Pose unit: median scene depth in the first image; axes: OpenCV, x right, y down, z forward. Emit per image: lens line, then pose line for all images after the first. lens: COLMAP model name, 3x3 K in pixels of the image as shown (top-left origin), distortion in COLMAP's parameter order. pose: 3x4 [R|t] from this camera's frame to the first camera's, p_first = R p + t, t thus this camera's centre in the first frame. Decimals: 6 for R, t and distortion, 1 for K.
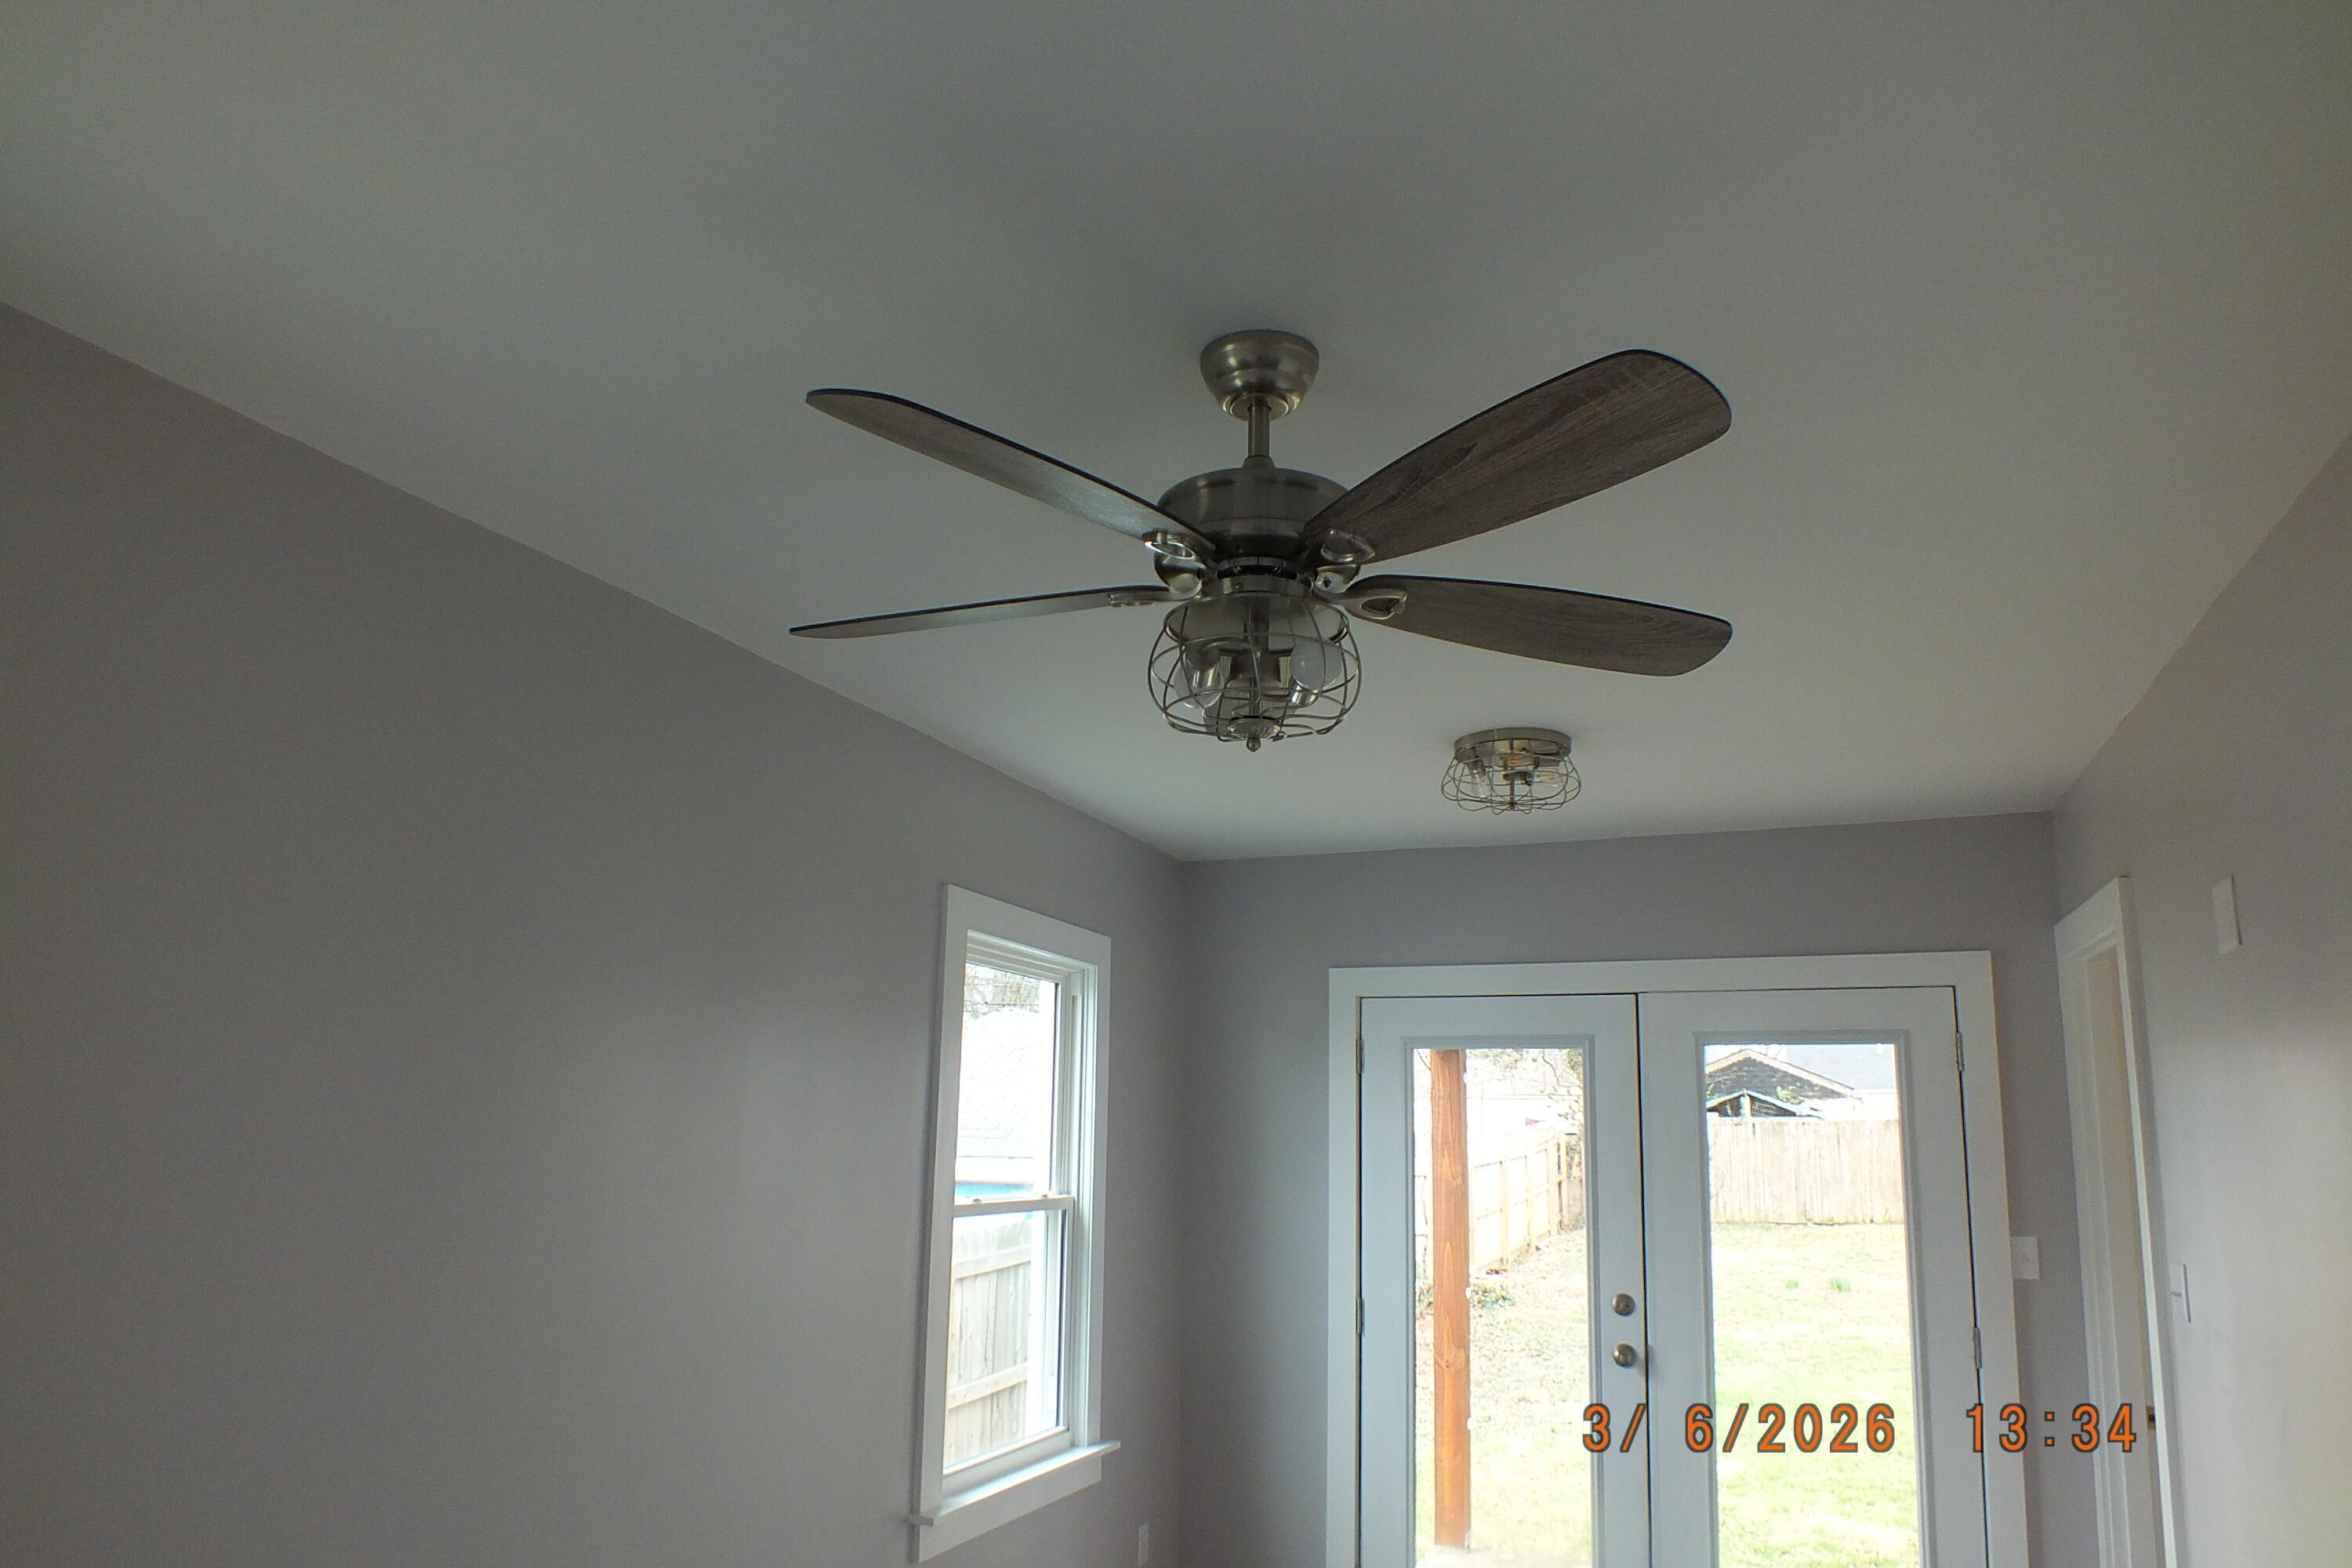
lens RADIAL K [[1518.4, 0, 1175.5], [0, 1518.4, 801.8], [0, 0, 1]] dist [-0.072009, 0.003612]
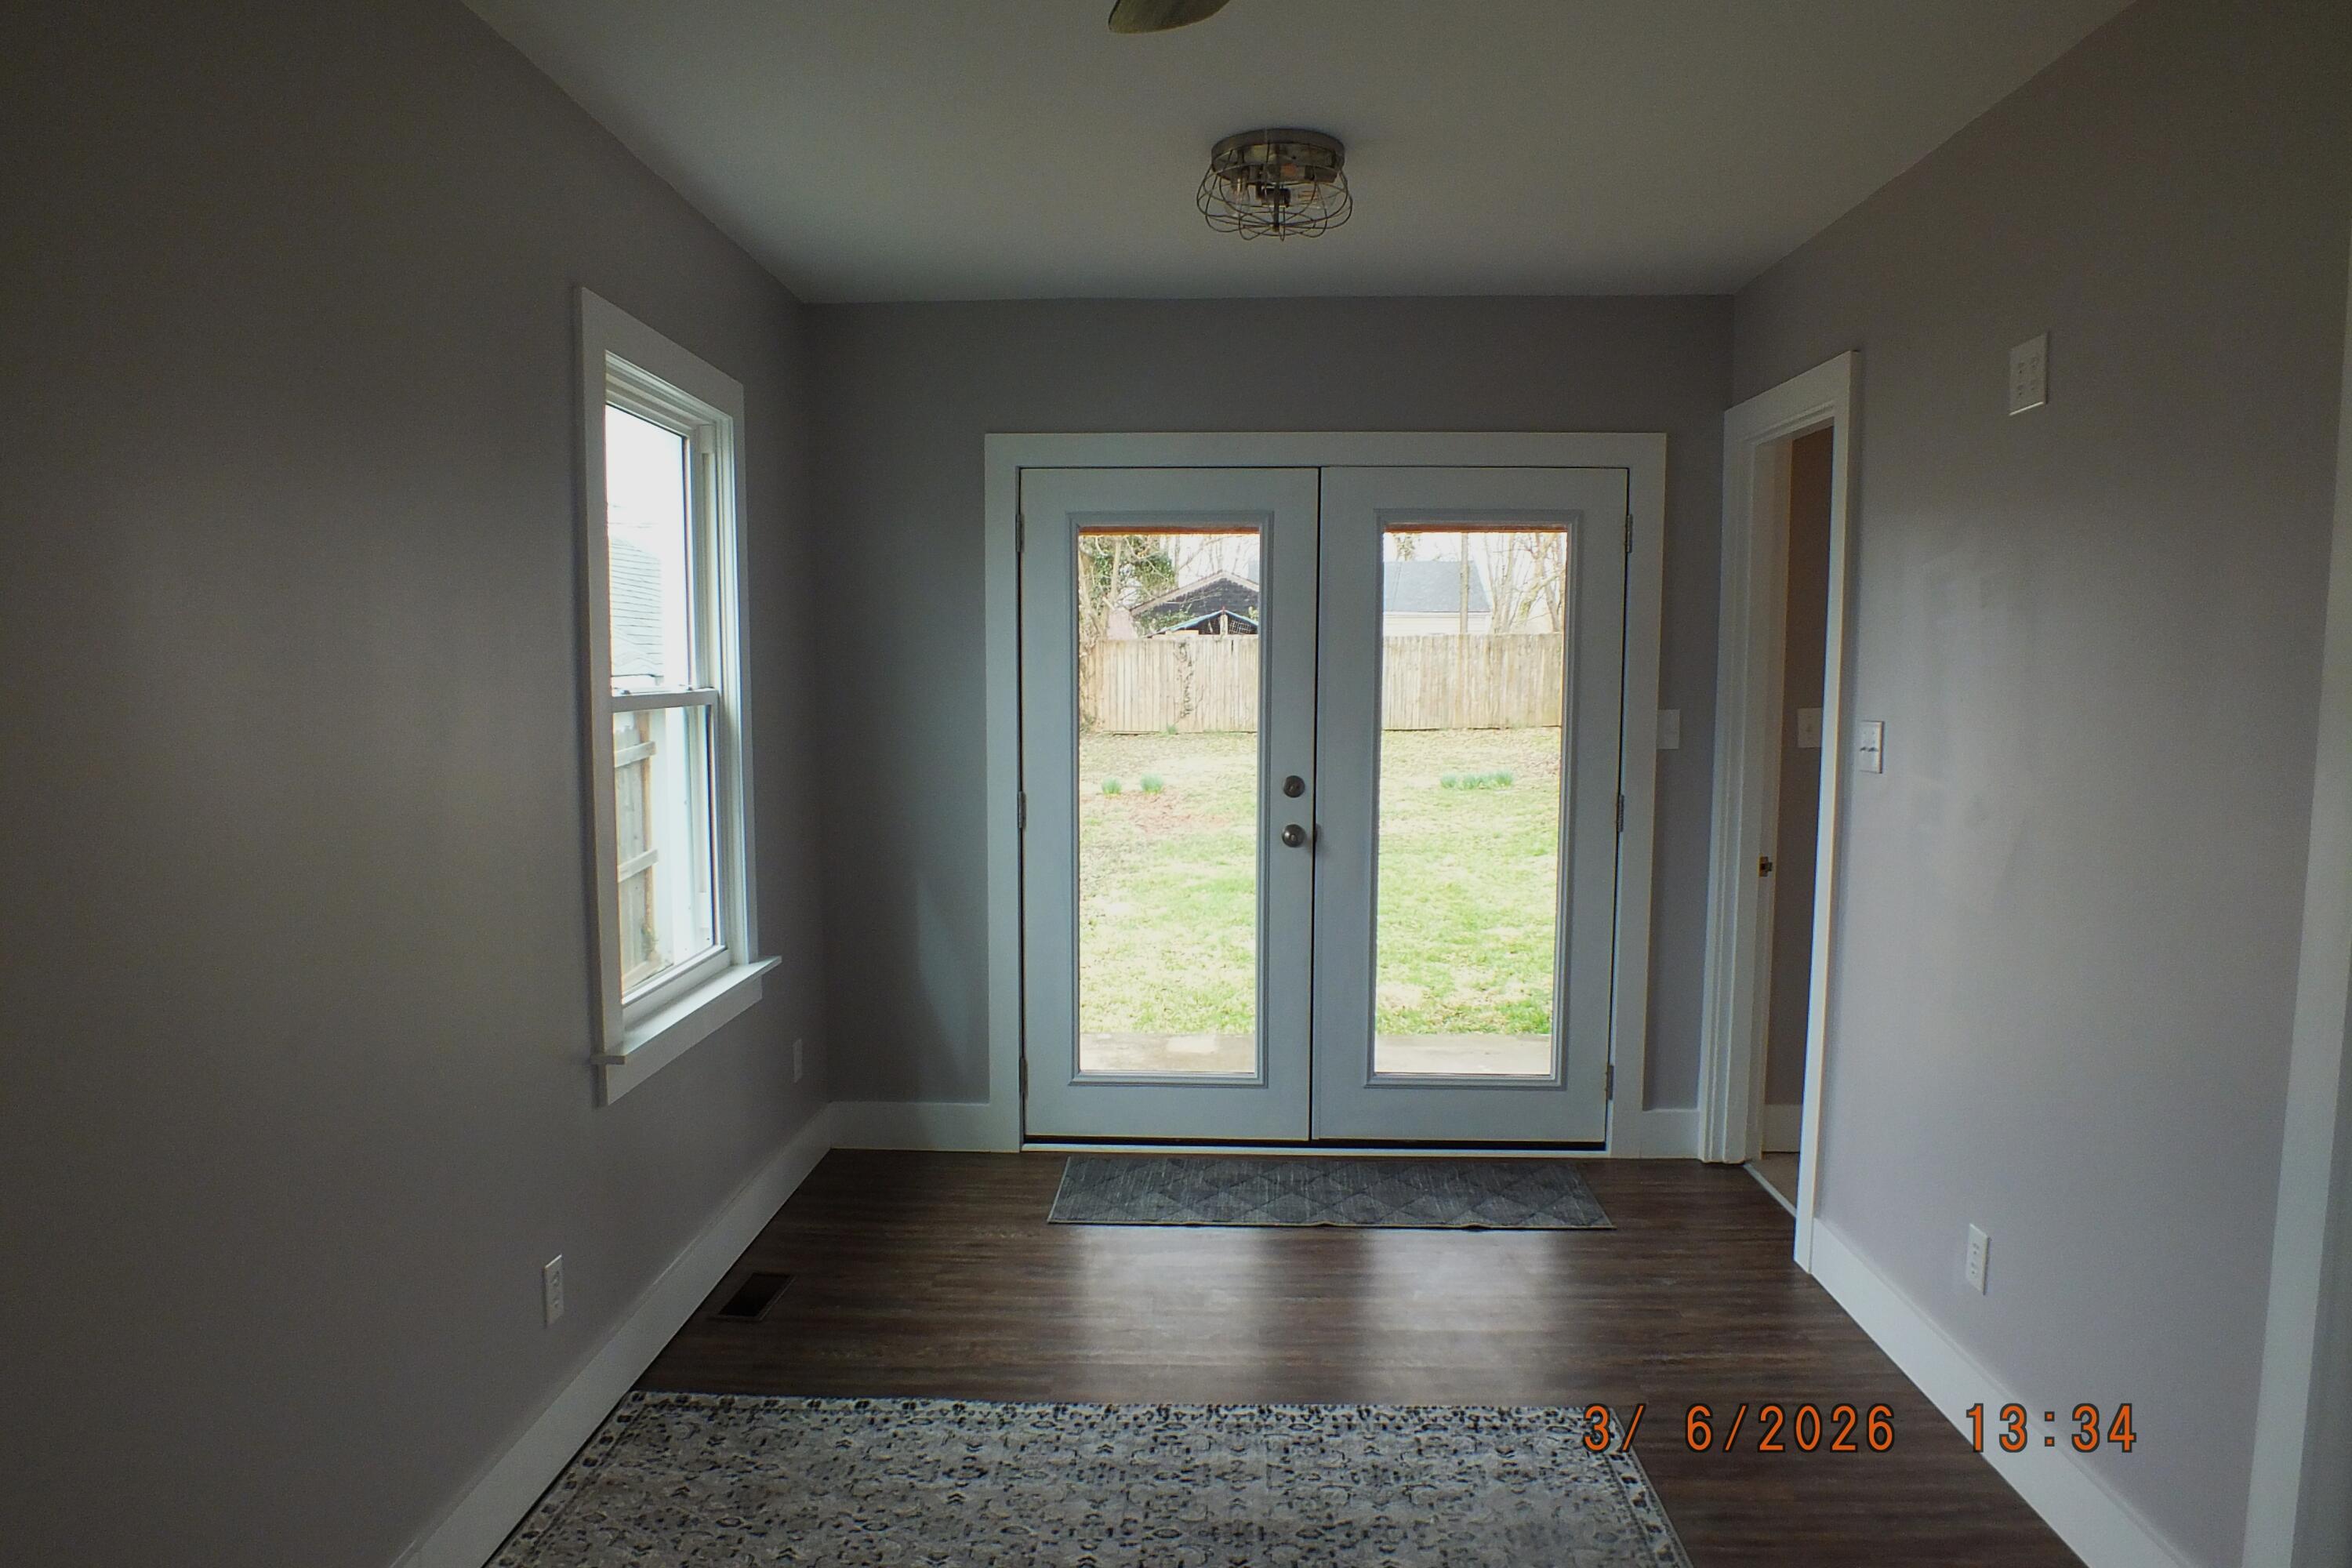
lens RADIAL K [[1518.4, 0, 1175.5], [0, 1518.4, 801.8], [0, 0, 1]] dist [-0.072009, 0.003612]
pose [[0.938803, -0.051914, 0.340520, -0.117857], [-0.054094, 0.954091, 0.294591, 0.055657], [-0.340180, -0.294983, 0.892896, 0.130287]]
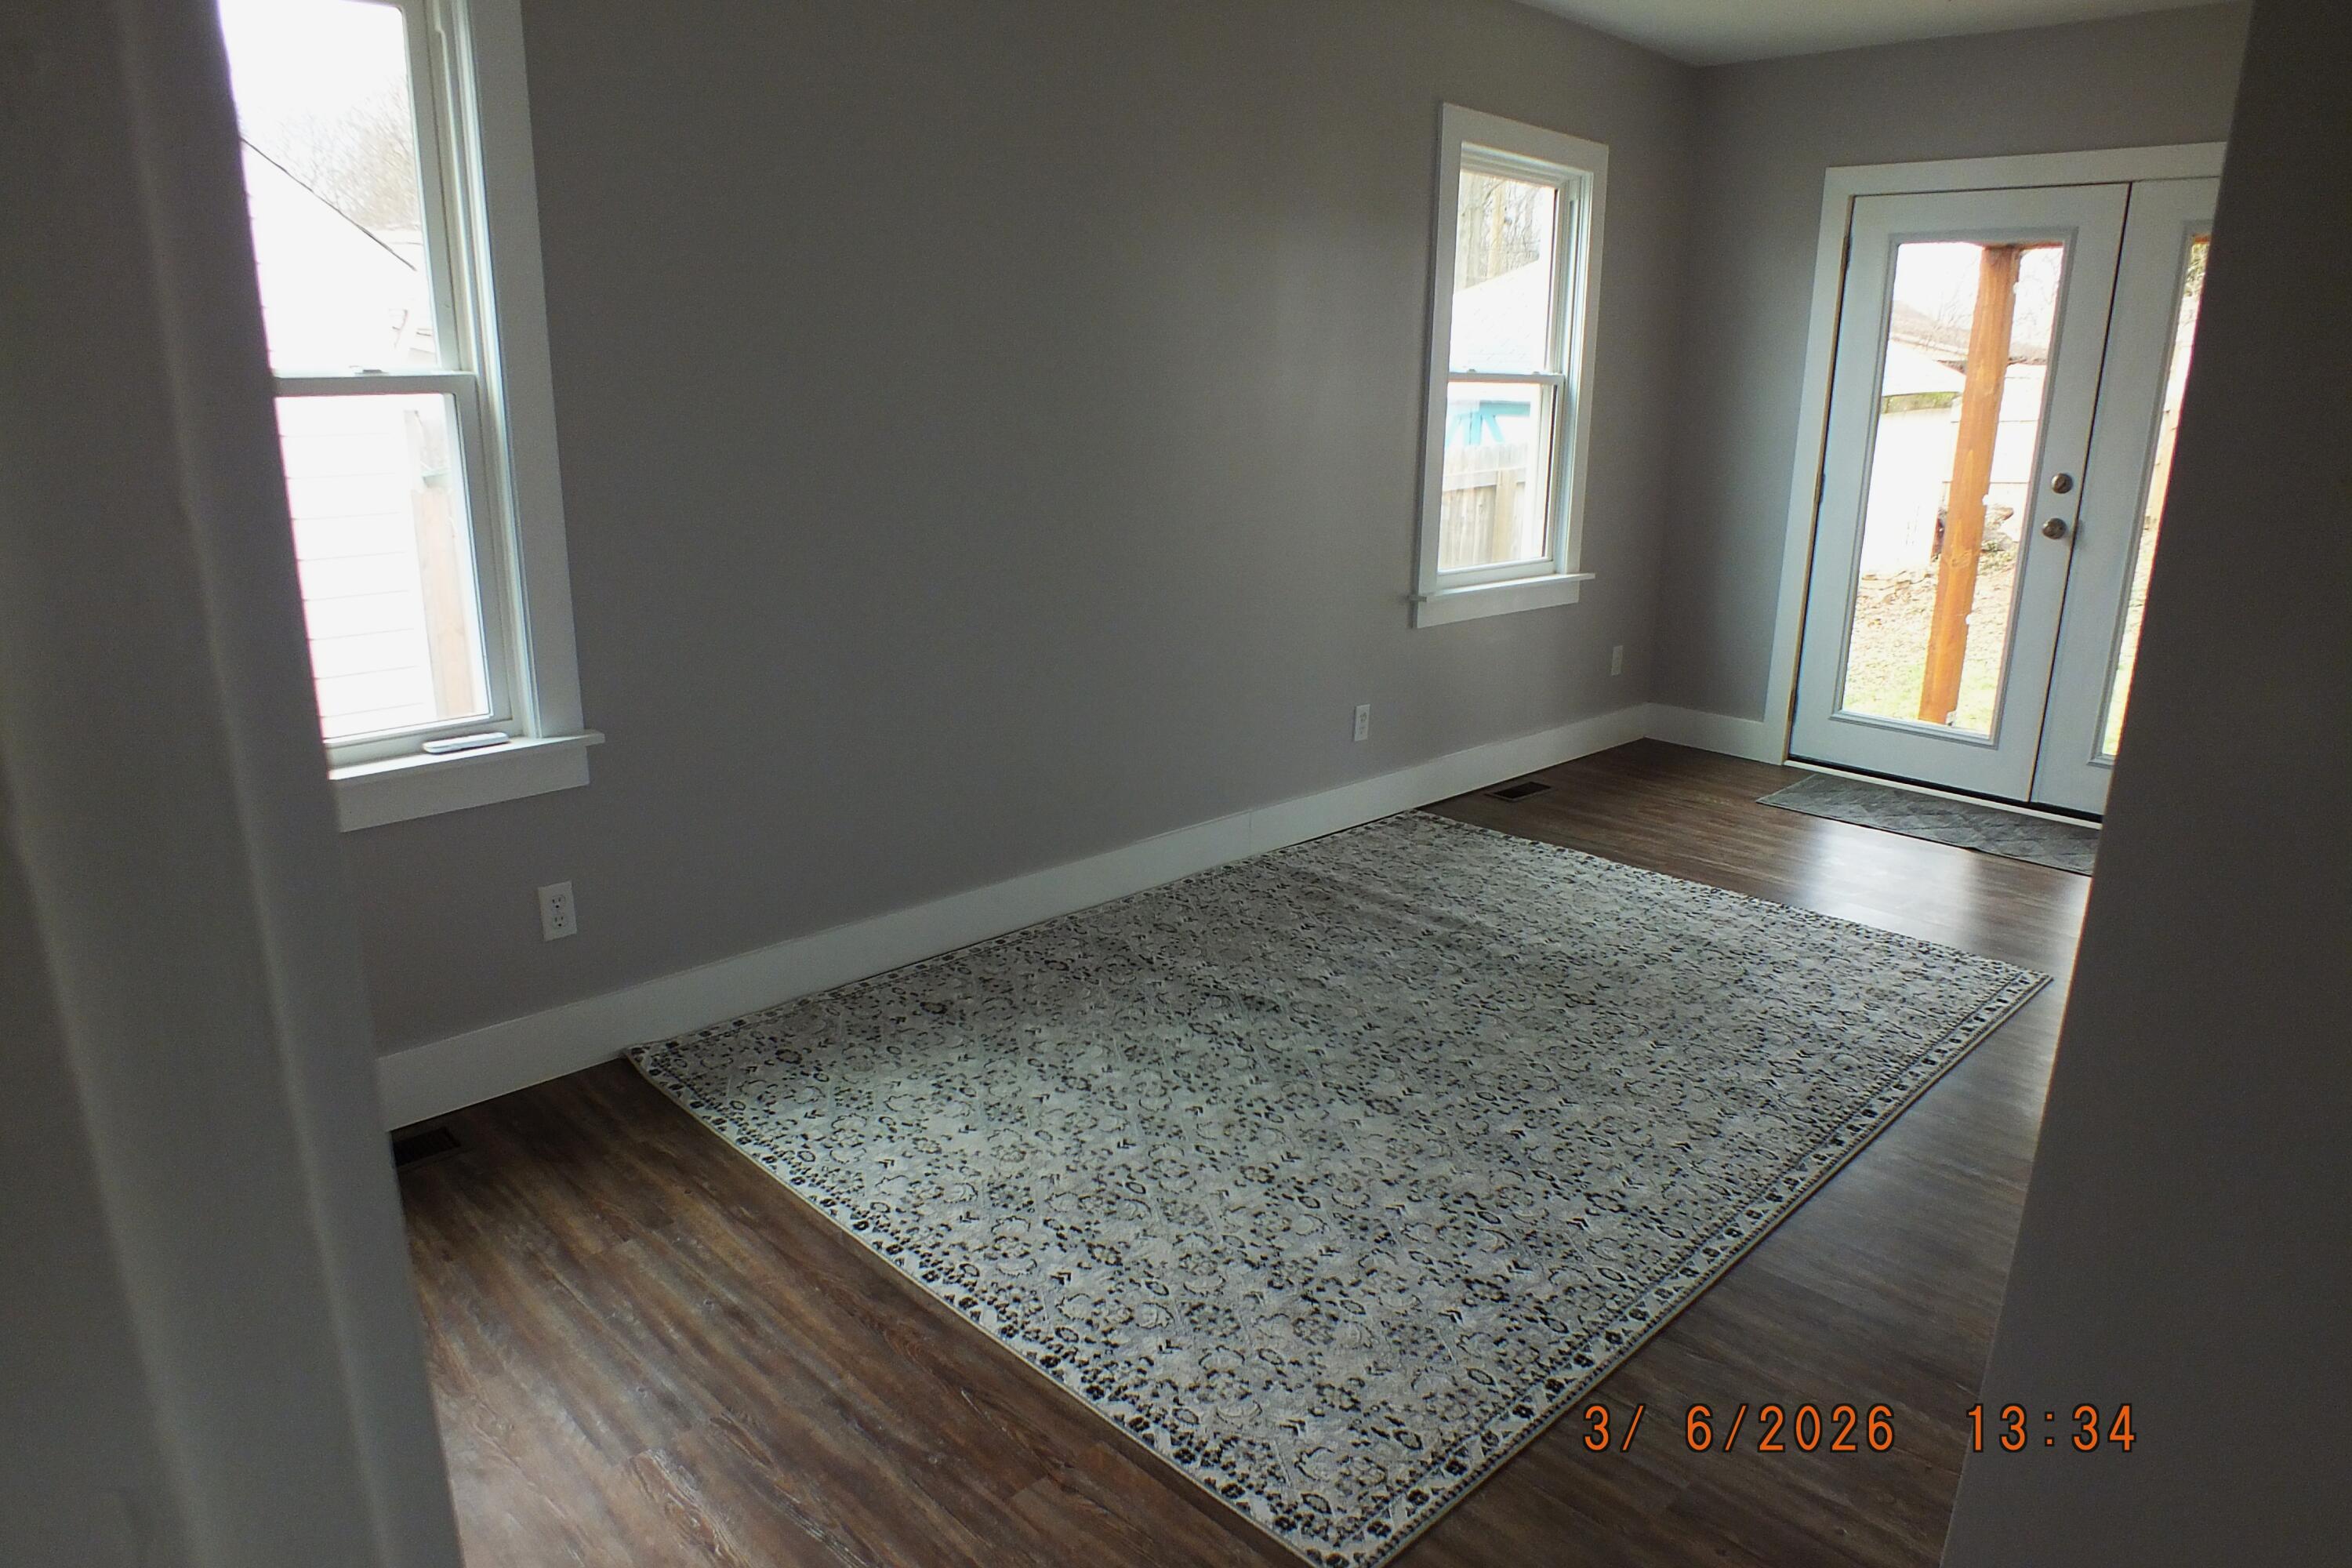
lens RADIAL K [[1526.3, 0, 1122.8], [0, 1526.3, 858.1], [0, 0, 1]] dist [-0.114188, 0.051478]
pose [[0.906930, 0.114906, -0.405308, 0.141515], [0.100079, 0.875778, 0.472225, -0.000384], [0.409222, -0.468838, 0.782770, -0.262463]]
